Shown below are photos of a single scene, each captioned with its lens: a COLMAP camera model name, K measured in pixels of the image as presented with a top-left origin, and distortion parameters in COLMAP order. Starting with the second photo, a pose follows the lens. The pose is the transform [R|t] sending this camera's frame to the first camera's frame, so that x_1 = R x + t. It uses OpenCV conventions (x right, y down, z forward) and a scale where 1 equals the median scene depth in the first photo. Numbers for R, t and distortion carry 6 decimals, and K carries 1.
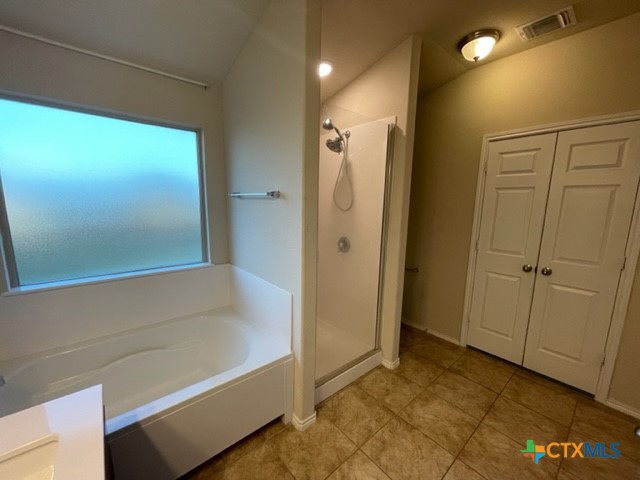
lens RADIAL K [[258.6, 0, 318.3], [0, 258.6, 243.7], [0, 0, 1]] dist [-0.002993, 0.001586]
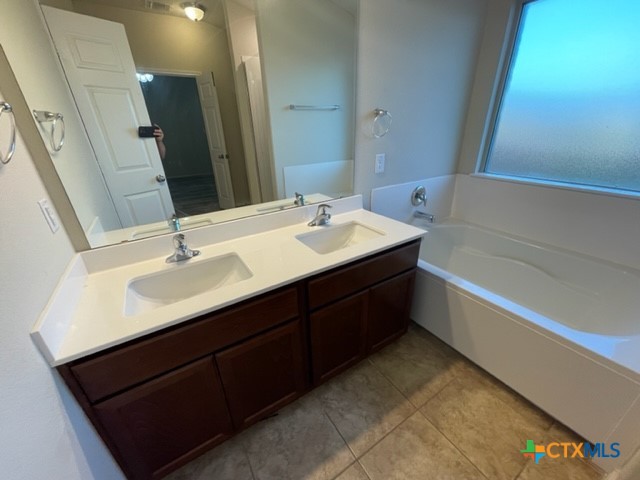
lens RADIAL K [[258.6, 0, 317.6], [0, 258.6, 241.4], [0, 0, 1]] dist [-0.002993, 0.001586]
pose [[-0.136476, 0.398002, -0.907176, 0.307294], [-0.135840, 0.899576, 0.415103, 0.041845], [0.981286, 0.179883, -0.068706, 0.272876]]
